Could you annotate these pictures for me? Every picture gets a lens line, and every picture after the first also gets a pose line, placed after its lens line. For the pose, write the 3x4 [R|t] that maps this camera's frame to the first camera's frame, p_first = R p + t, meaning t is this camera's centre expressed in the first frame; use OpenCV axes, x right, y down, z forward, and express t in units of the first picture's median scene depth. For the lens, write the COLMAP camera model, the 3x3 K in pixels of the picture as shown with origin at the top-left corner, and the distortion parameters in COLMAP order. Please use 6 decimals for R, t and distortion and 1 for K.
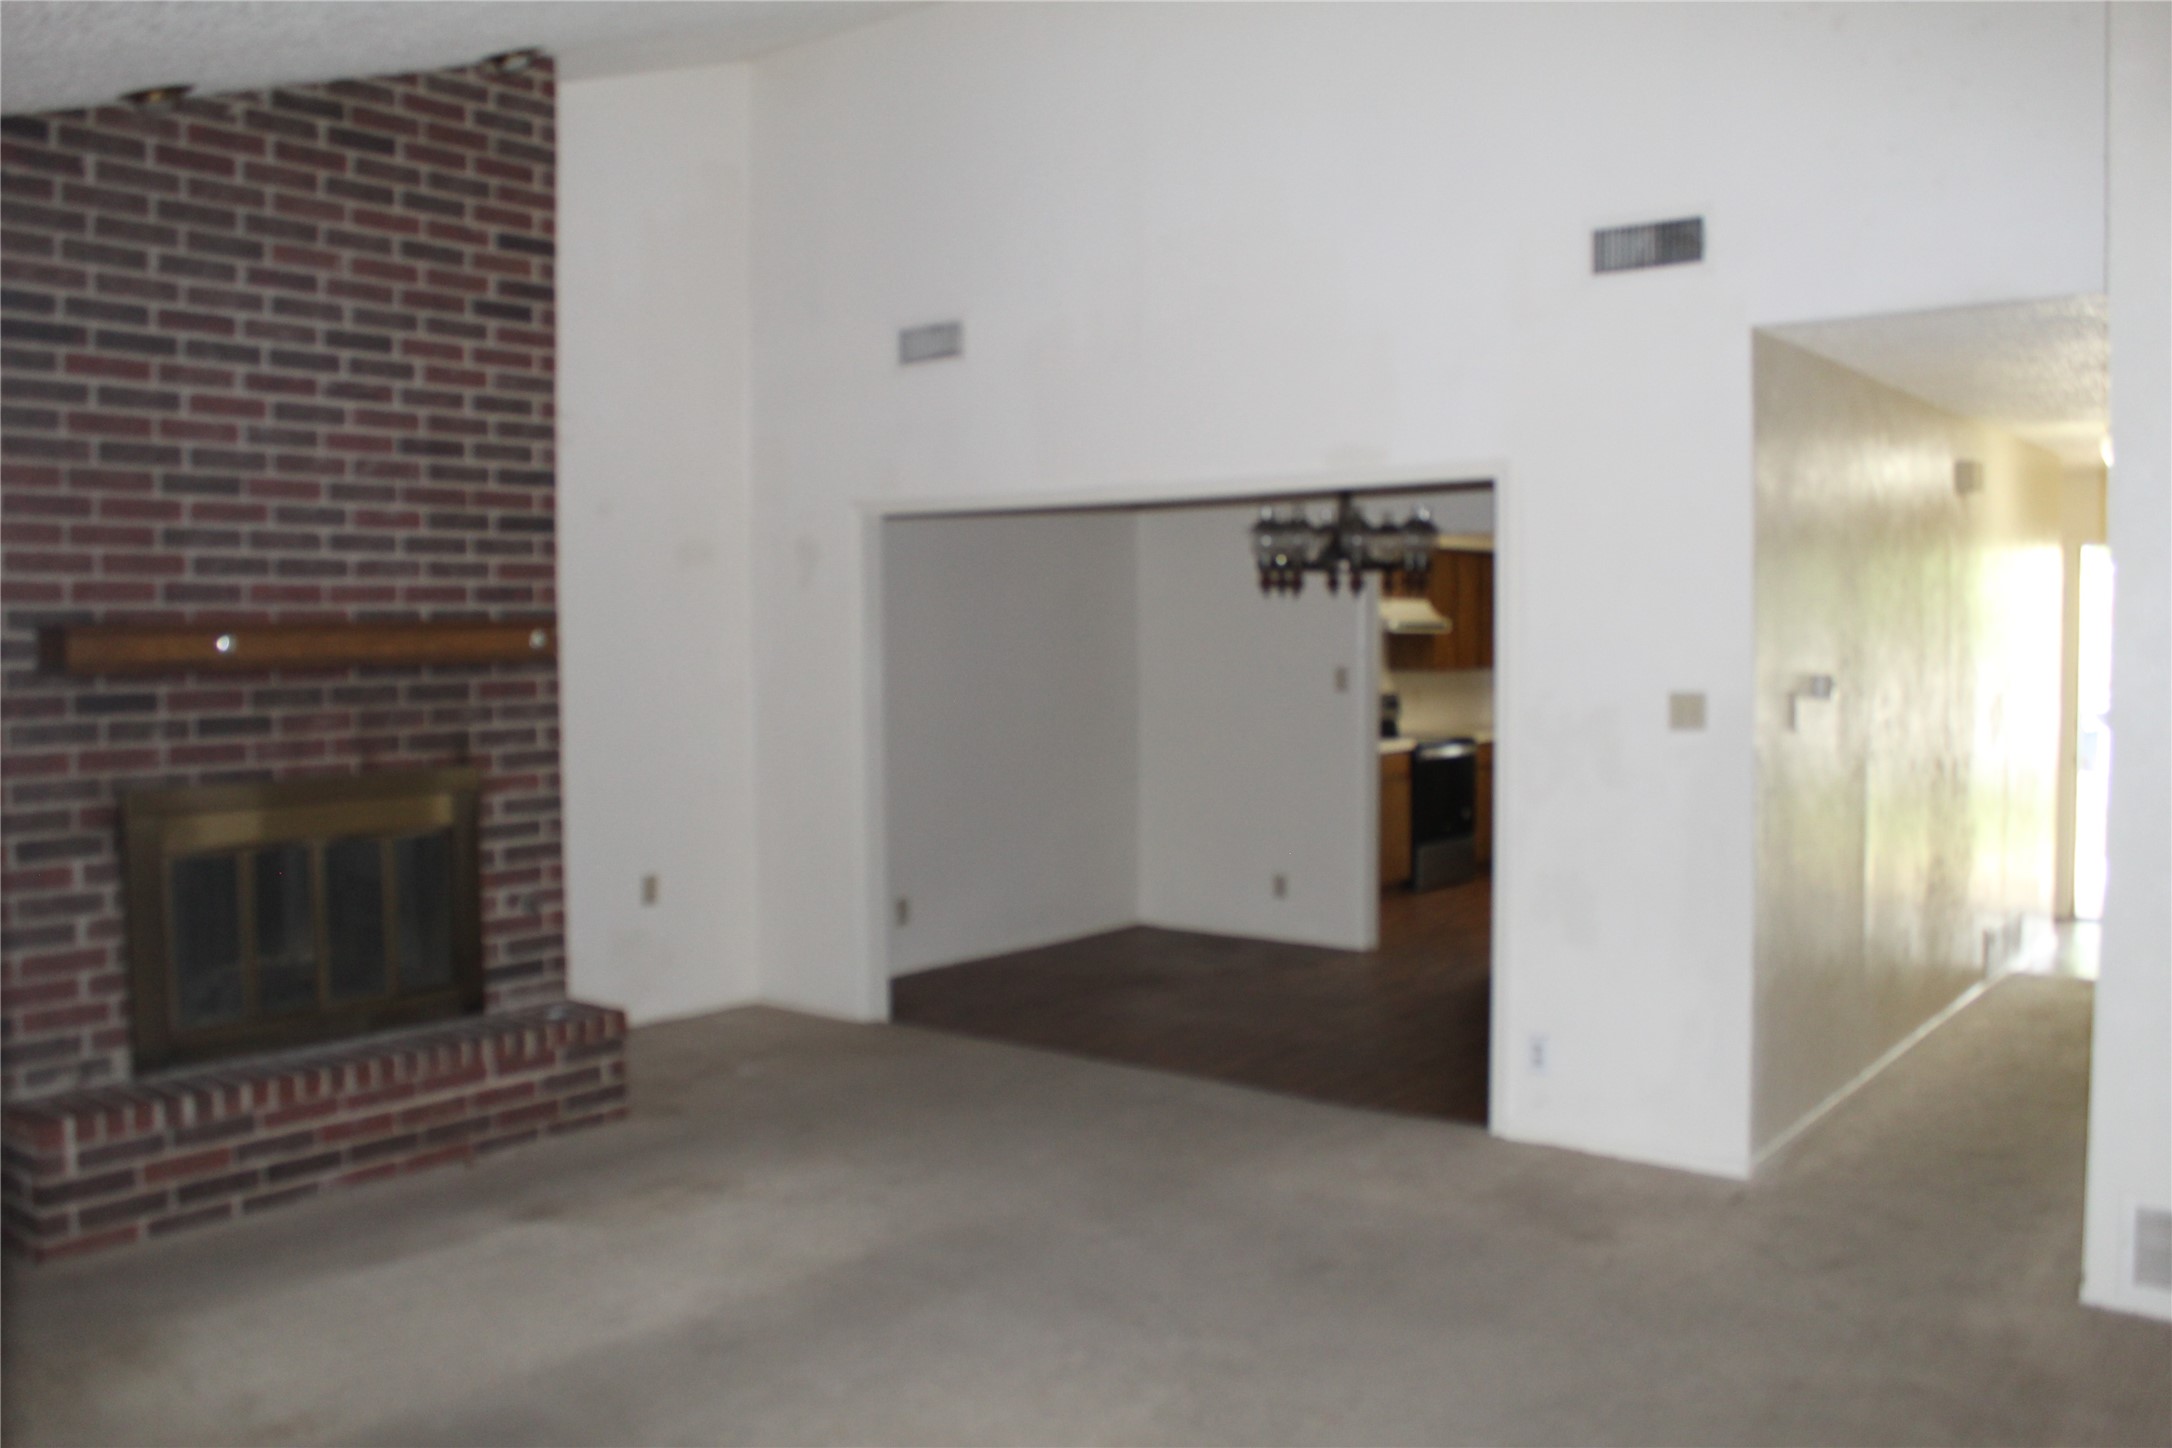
lens RADIAL K [[1838.5, 0, 1086.0], [0, 1838.5, 724.0], [0, 0, 1]] dist [-0.153238, 0.150636]
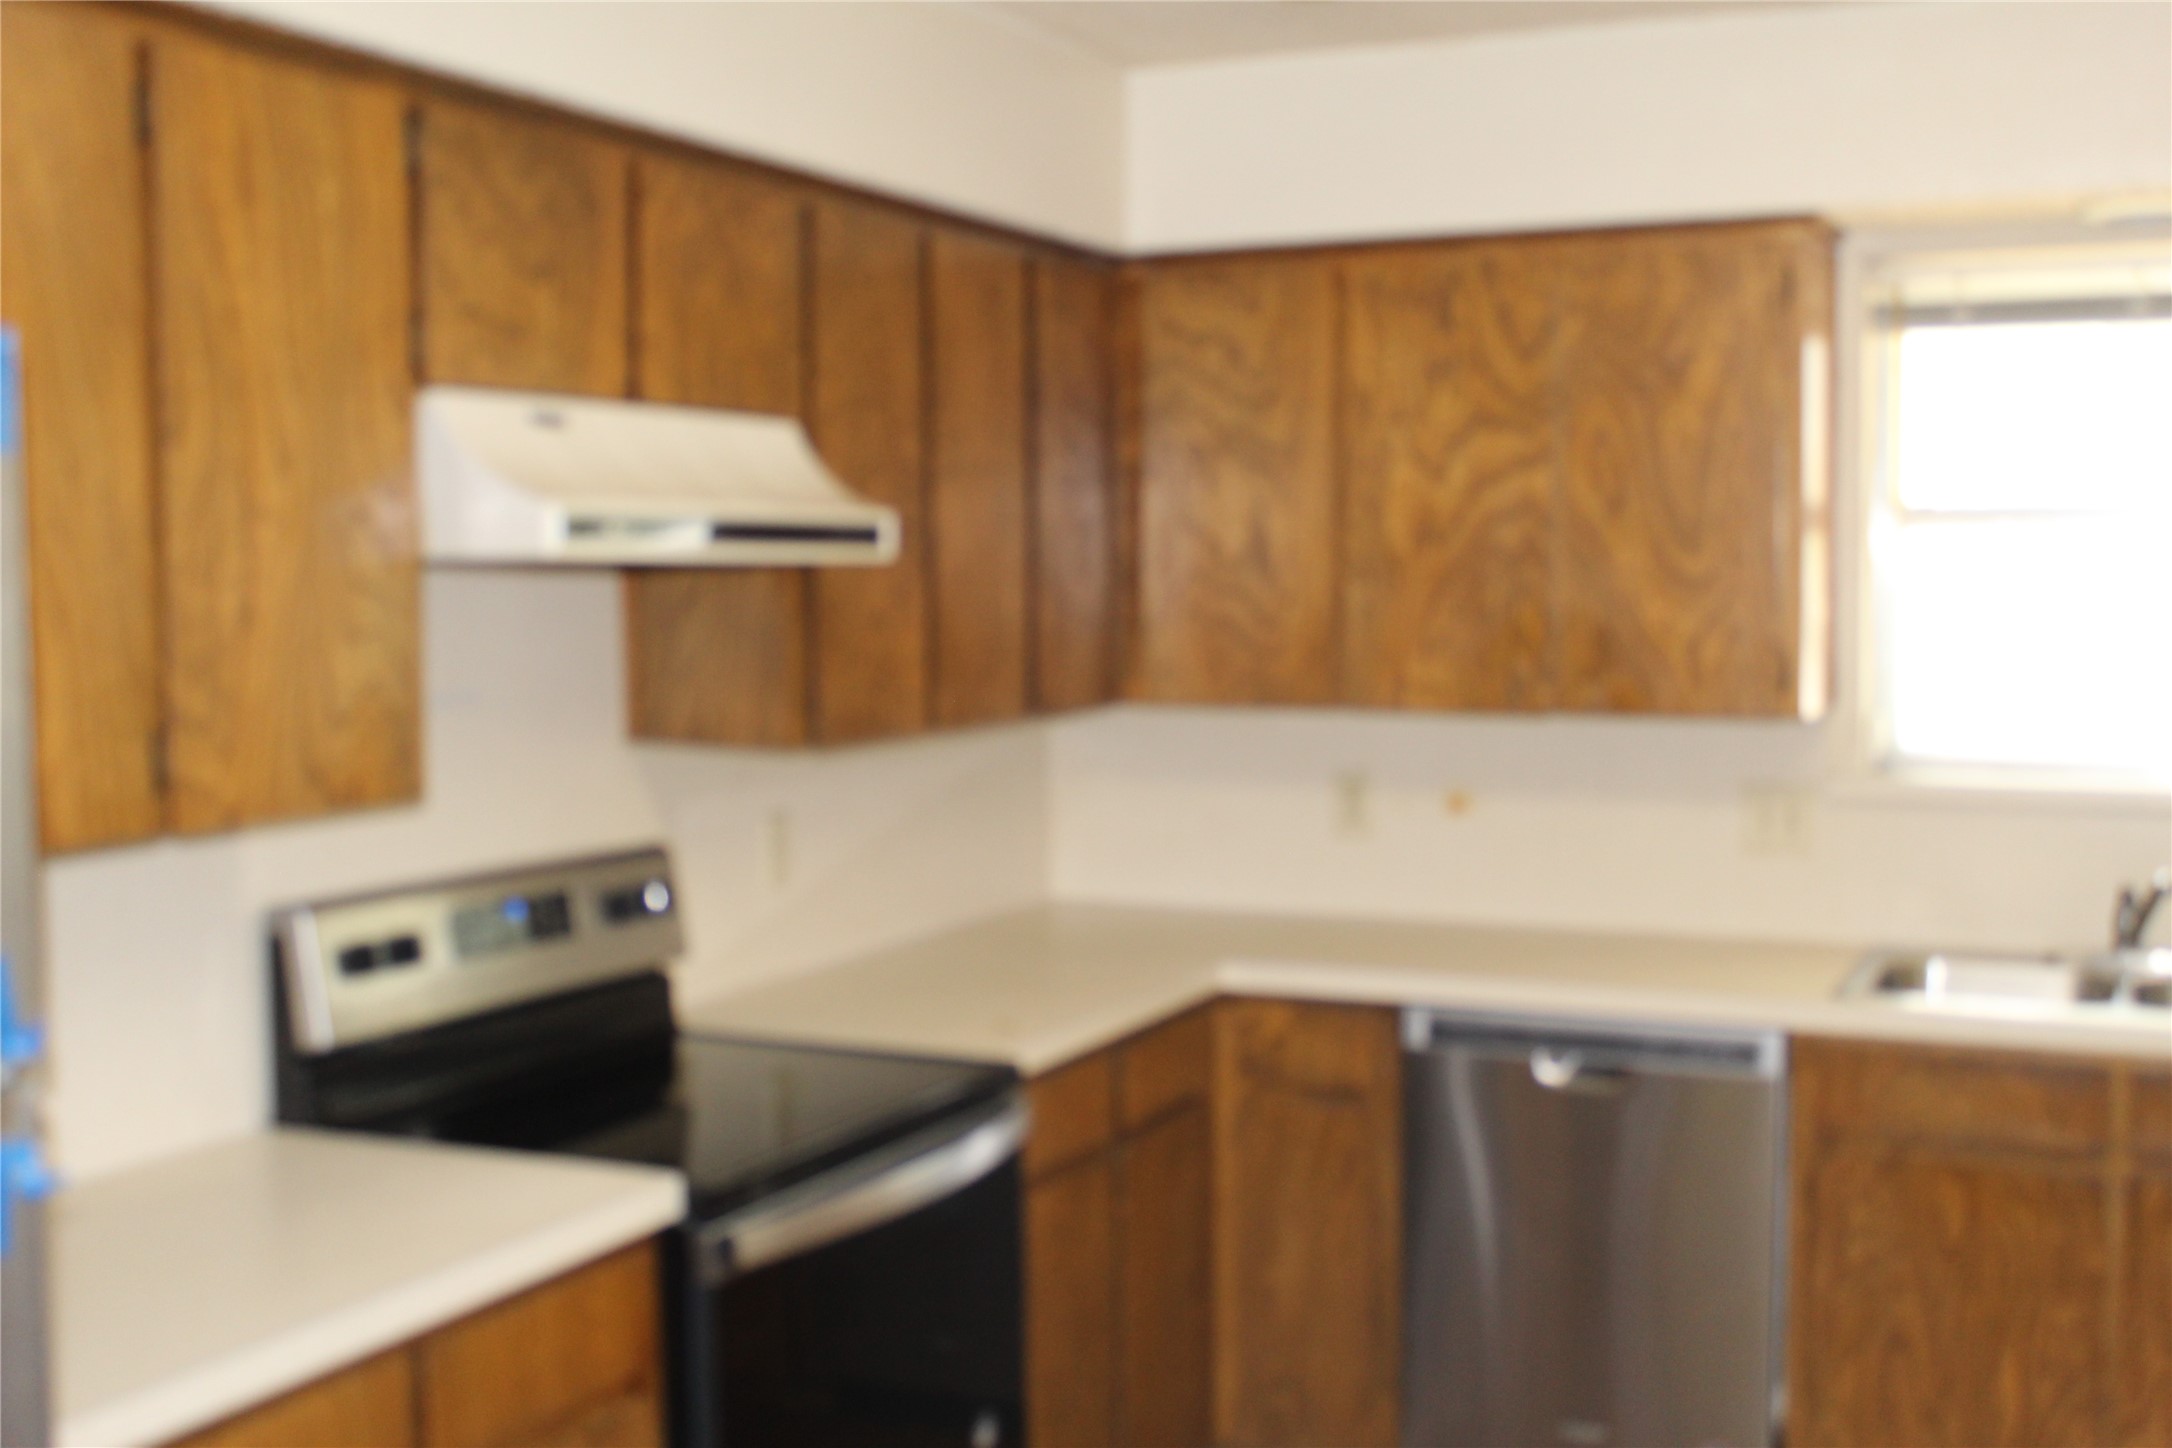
lens RADIAL K [[2471.6, 0, 1086.0], [0, 2471.6, 724.0], [0, 0, 1]] dist [-0.000328, -0.000443]
pose [[0.968956, -0.016779, 0.246664, 0.146670], [0.014292, 0.999827, 0.011872, -0.034152], [-0.246821, -0.007978, 0.969028, 0.699365]]
